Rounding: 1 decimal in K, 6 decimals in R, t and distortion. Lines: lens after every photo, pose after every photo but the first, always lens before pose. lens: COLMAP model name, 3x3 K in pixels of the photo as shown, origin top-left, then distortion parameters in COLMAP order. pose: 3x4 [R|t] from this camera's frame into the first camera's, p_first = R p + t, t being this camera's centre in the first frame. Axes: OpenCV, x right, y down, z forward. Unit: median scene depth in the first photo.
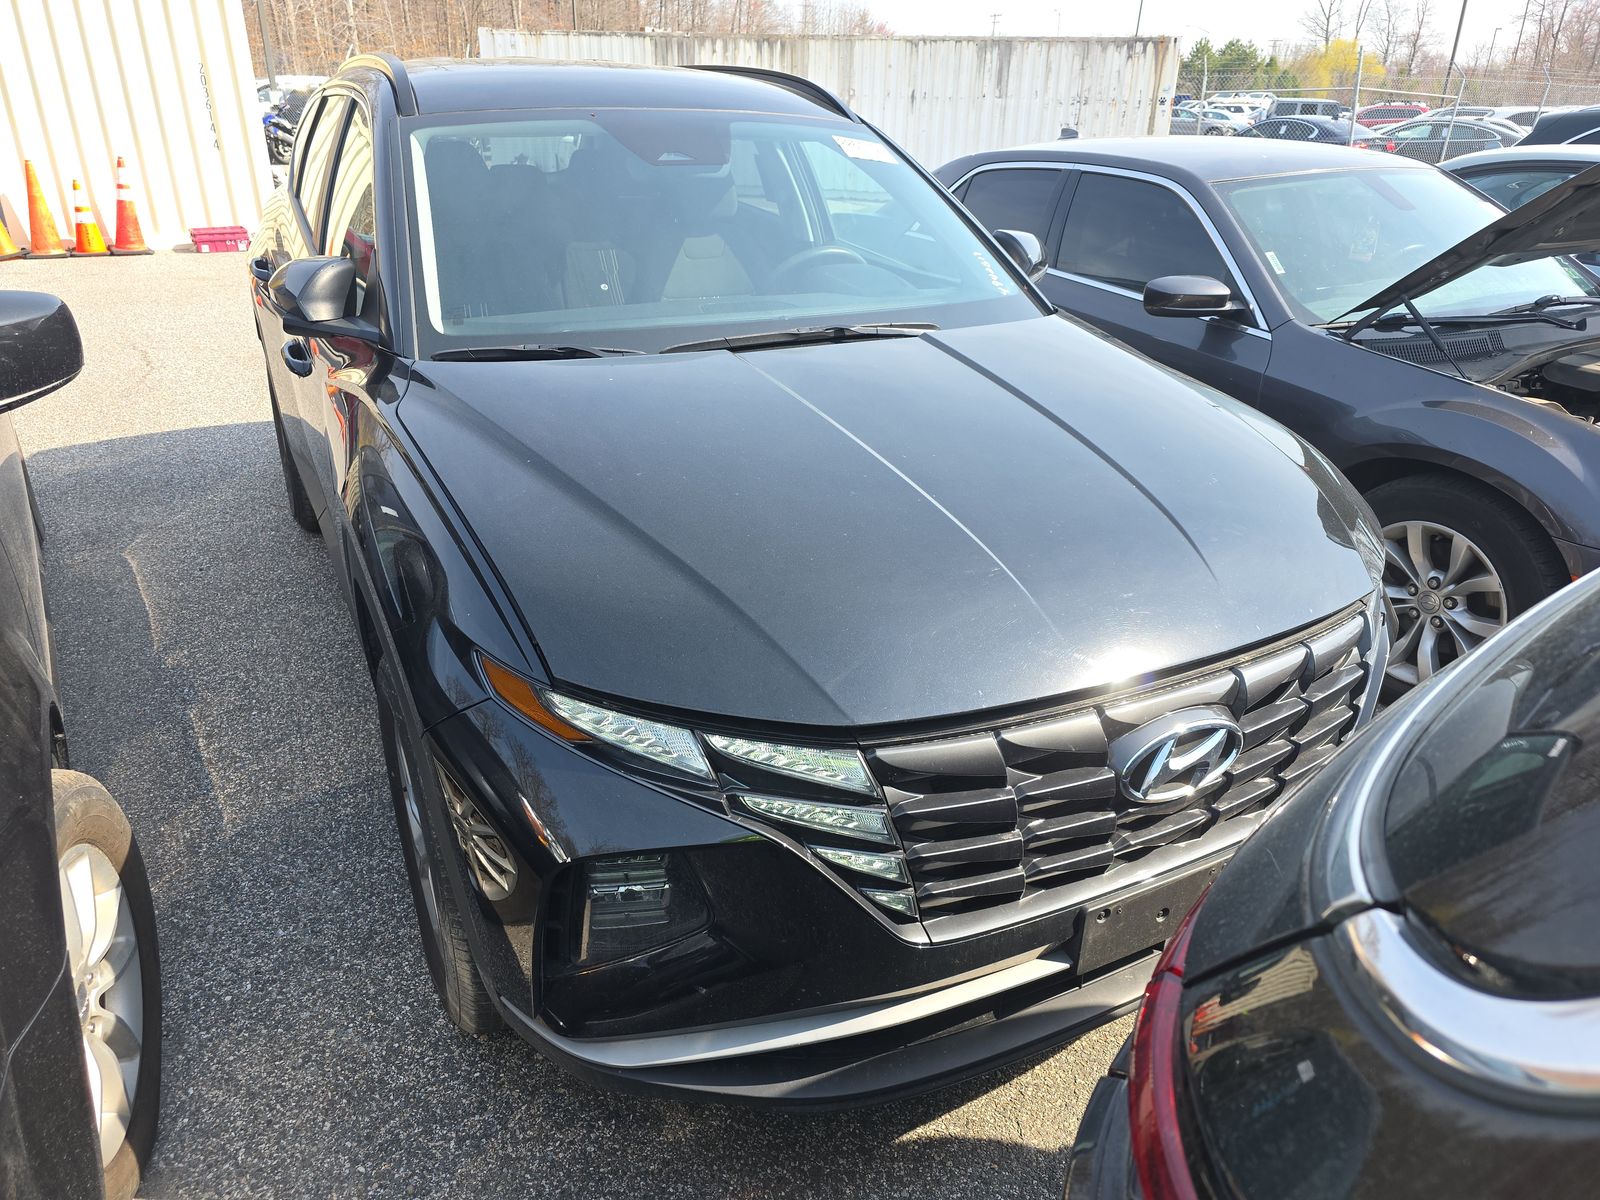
lens RADIAL K [[1083.4, 0, 800.0], [0, 1083.4, 600.0], [0, 0, 1]] dist [0.045471, -0.036778]
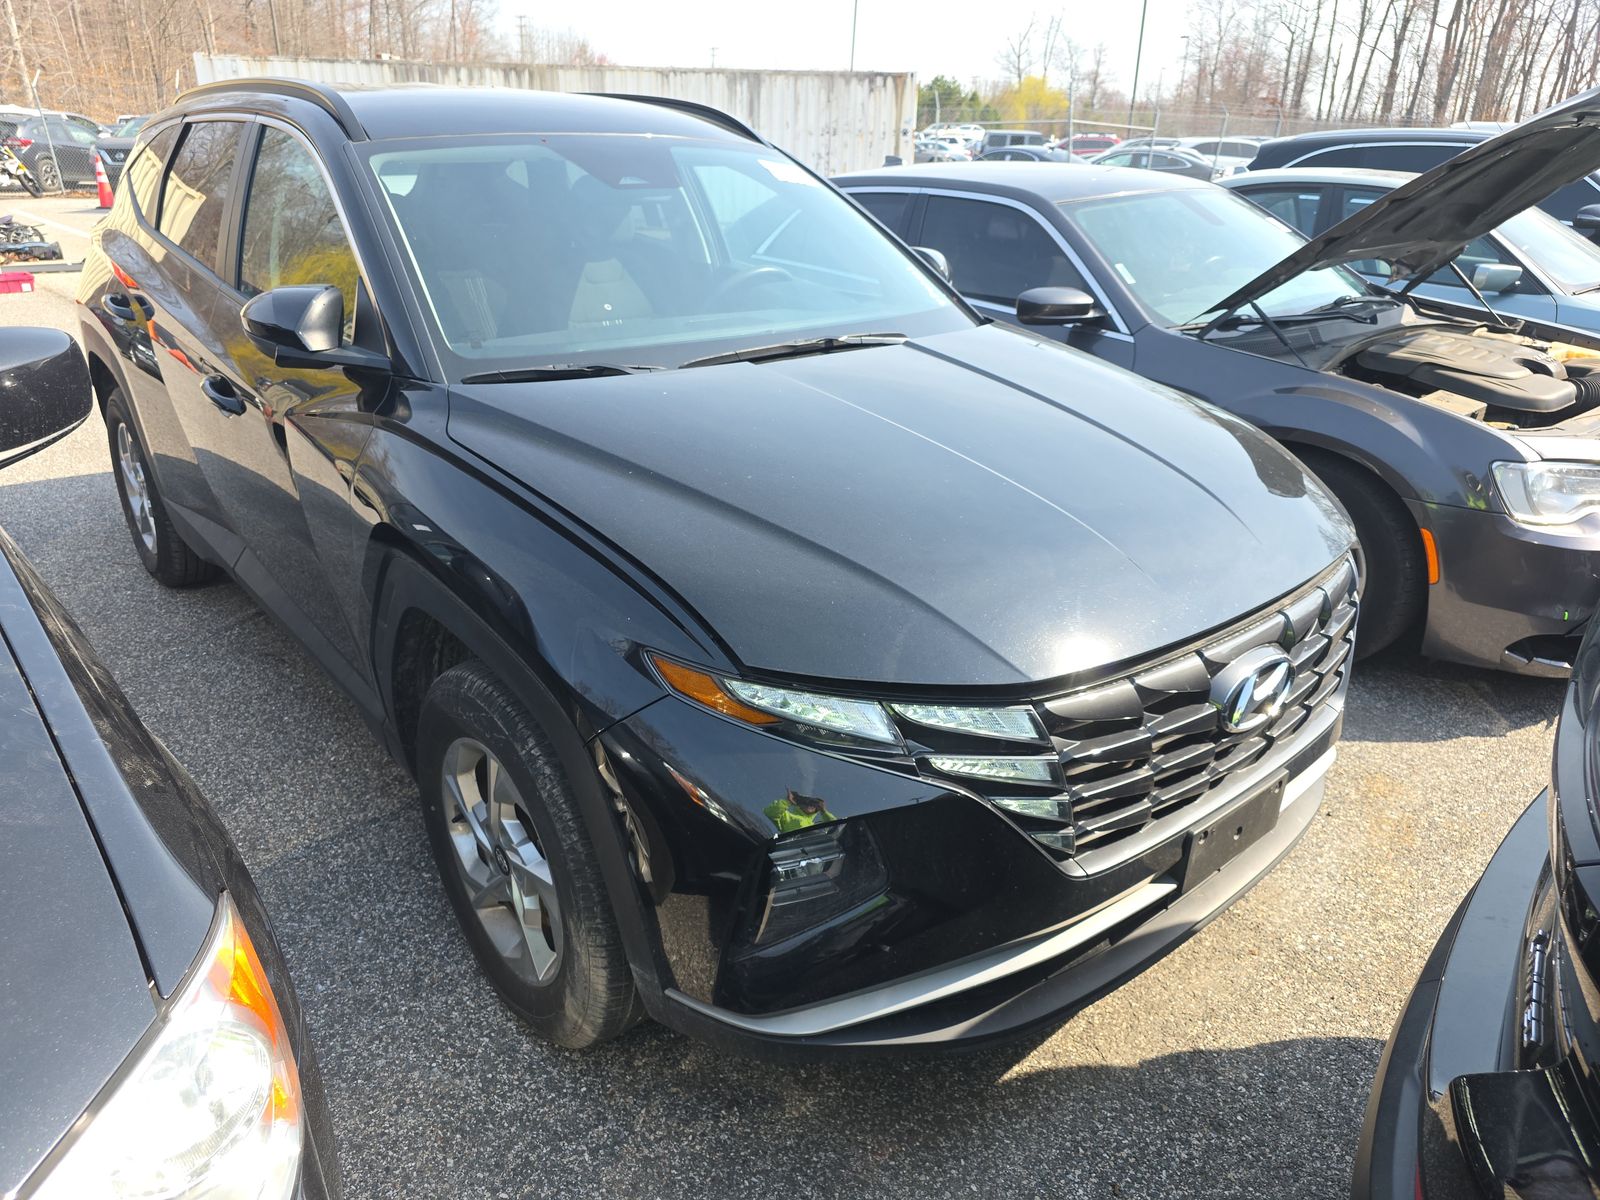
lens RADIAL K [[1079.1, 0, 803.7], [0, 1079.1, 606.0], [0, 0, 1]] dist [0.045759, -0.040282]
pose [[0.978264, -0.083794, 0.189680, -0.242966], [0.086963, 0.996176, -0.008431, 0.017935], [-0.188248, 0.024743, 0.981810, -0.027345]]
